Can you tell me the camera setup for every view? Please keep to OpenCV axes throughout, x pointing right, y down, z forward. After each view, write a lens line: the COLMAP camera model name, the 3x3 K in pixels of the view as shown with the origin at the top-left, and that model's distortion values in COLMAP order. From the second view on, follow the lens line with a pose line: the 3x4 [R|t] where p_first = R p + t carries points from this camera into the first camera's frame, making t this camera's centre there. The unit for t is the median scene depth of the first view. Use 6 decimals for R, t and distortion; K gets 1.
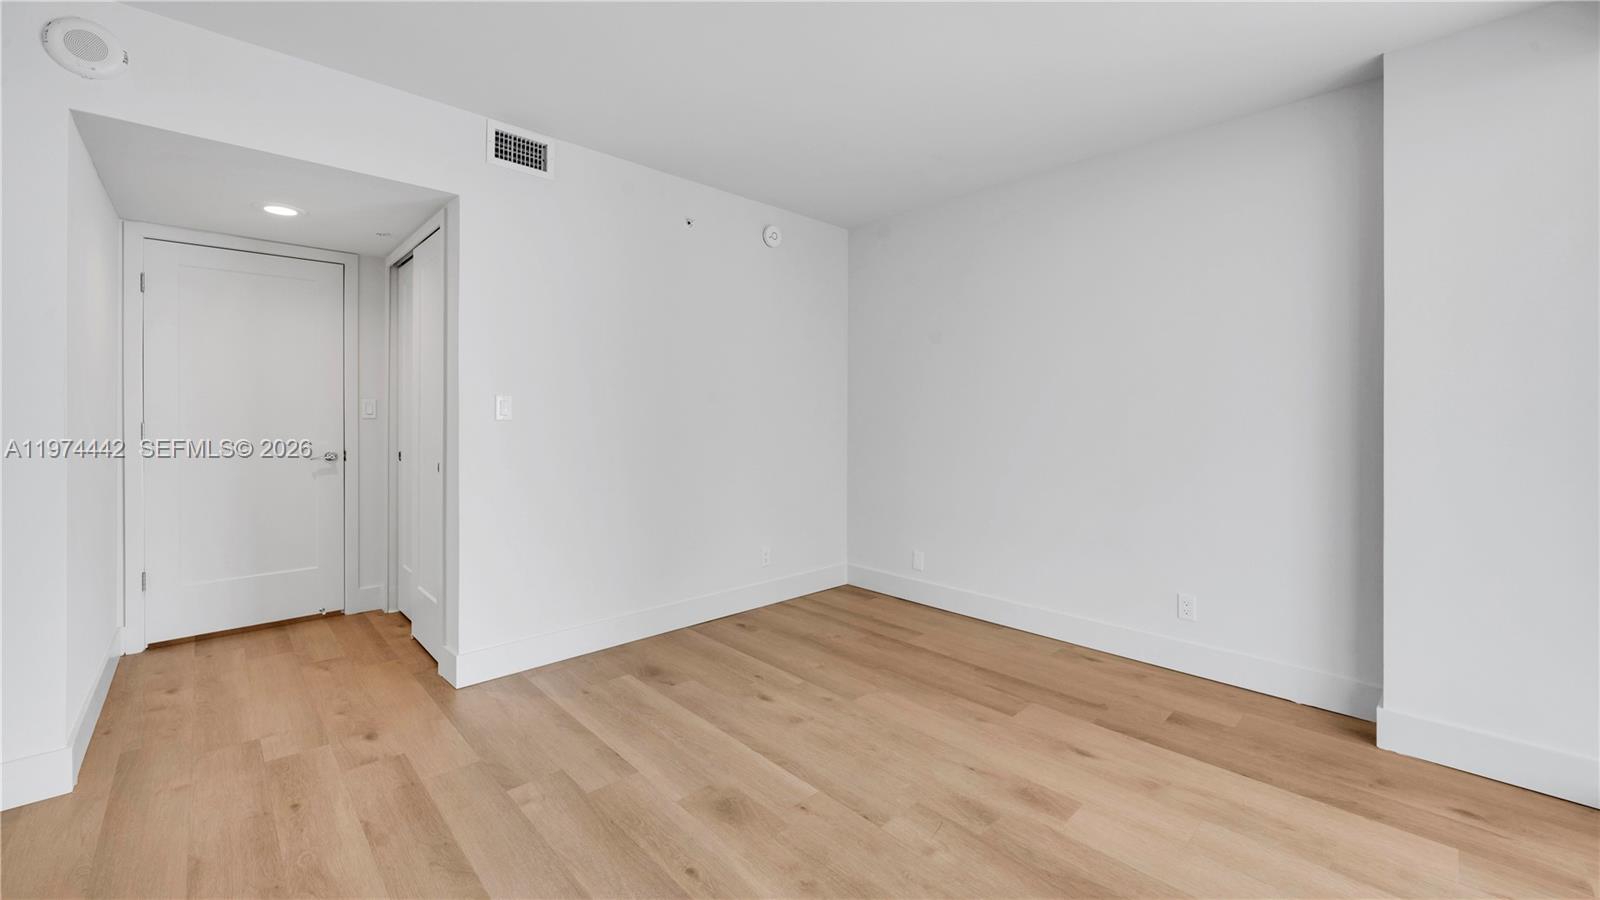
lens RADIAL K [[620.0, 0, 793.1], [0, 620.0, 437.2], [0, 0, 1]] dist [-0.000817, -0.000350]
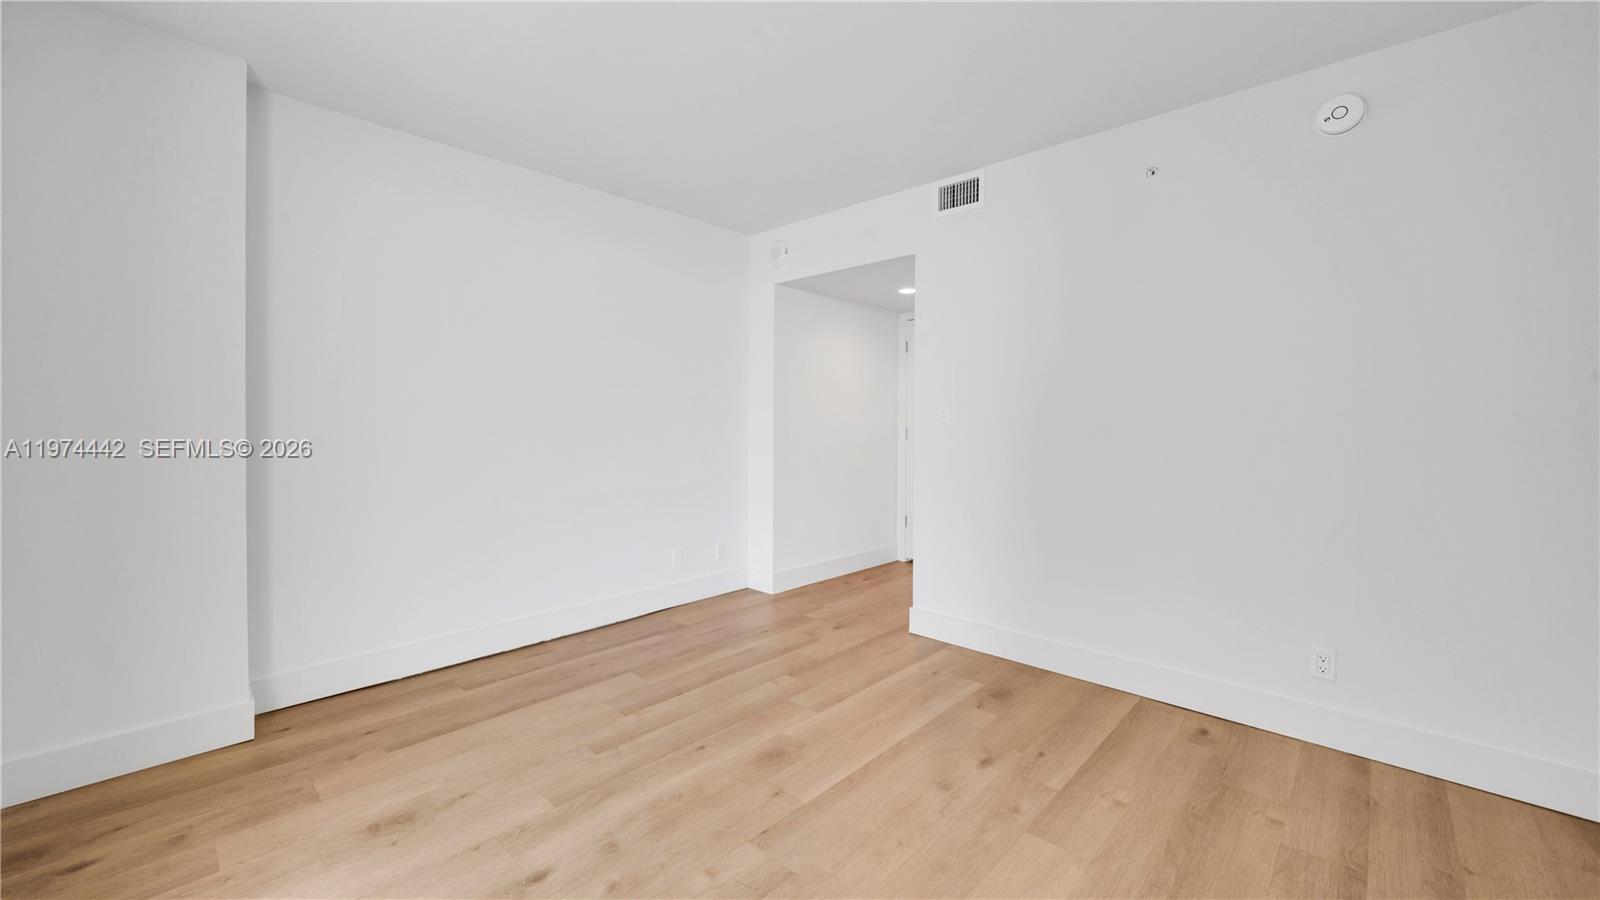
lens RADIAL K [[630.9, 0, 795.3], [0, 630.9, 433.8], [0, 0, 1]] dist [0.009732, -0.000255]
pose [[0.060658, 0.014795, -0.998049, 0.765900], [-0.038153, 0.999194, 0.012493, -0.017456], [0.997429, 0.037321, 0.061173, 0.670250]]
